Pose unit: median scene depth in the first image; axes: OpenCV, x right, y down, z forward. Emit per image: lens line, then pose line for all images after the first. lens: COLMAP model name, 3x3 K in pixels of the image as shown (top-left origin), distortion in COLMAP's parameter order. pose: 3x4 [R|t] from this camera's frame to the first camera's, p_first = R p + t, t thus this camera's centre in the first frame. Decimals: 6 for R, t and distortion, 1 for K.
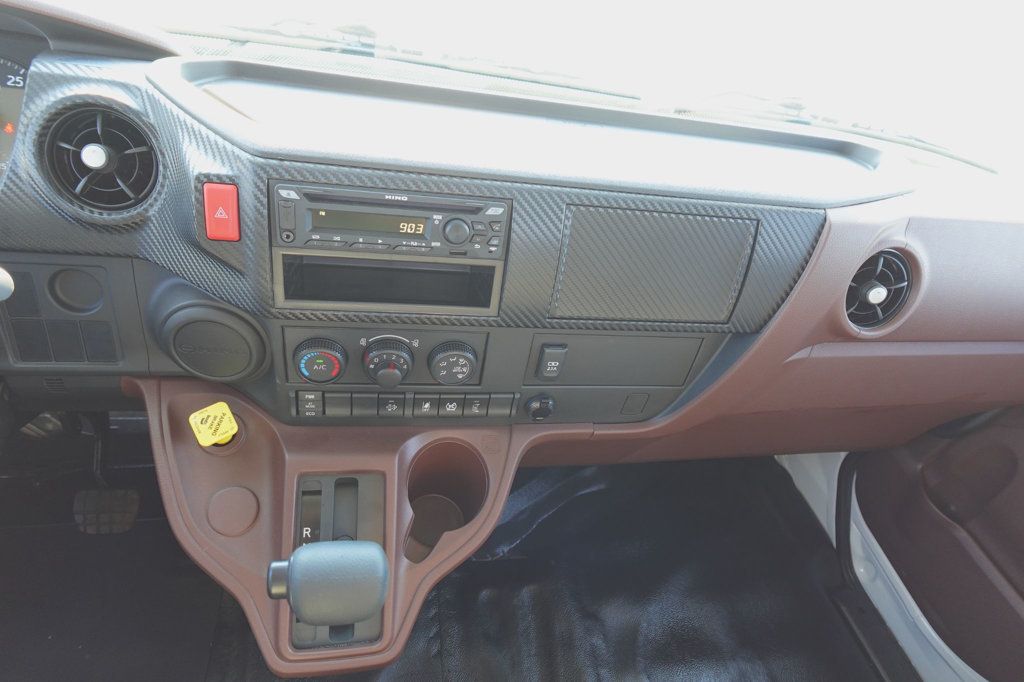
lens RADIAL K [[574.3, 0, 512.0], [0, 574.3, 341.0], [0, 0, 1]] dist [-0.001047, -0.001008]
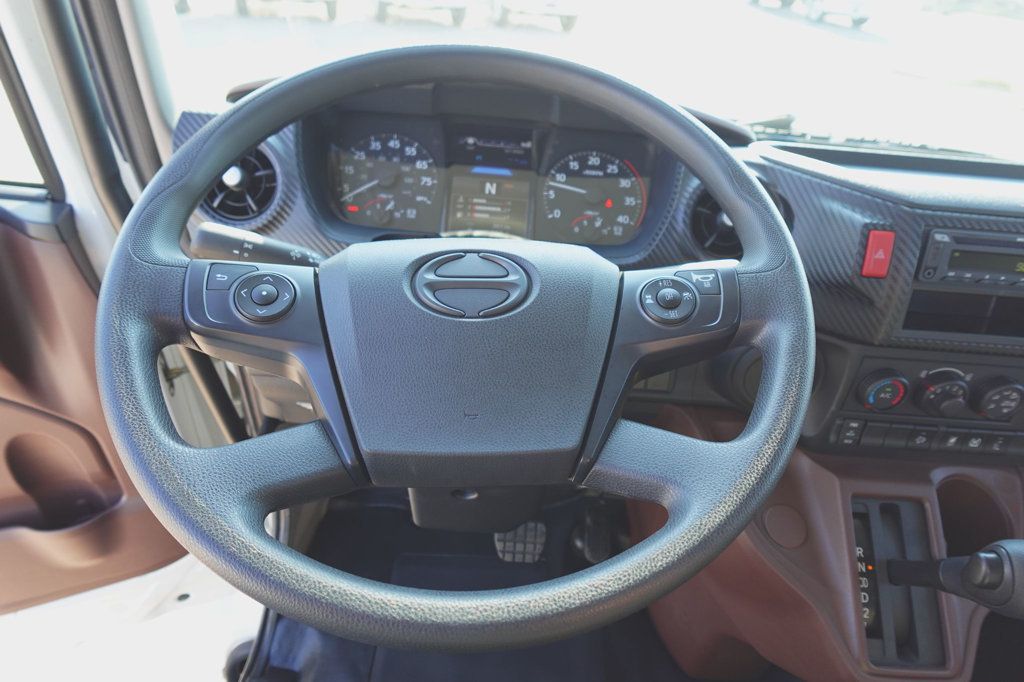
lens RADIAL K [[574.3, 0, 512.0], [0, 574.3, 341.0], [0, 0, 1]] dist [-0.001047, -0.001008]
pose [[0.980457, 0.005398, -0.196658, -0.796018], [-0.036576, 0.987197, -0.155253, 0.135818], [0.193302, 0.159412, 0.968102, -0.231480]]
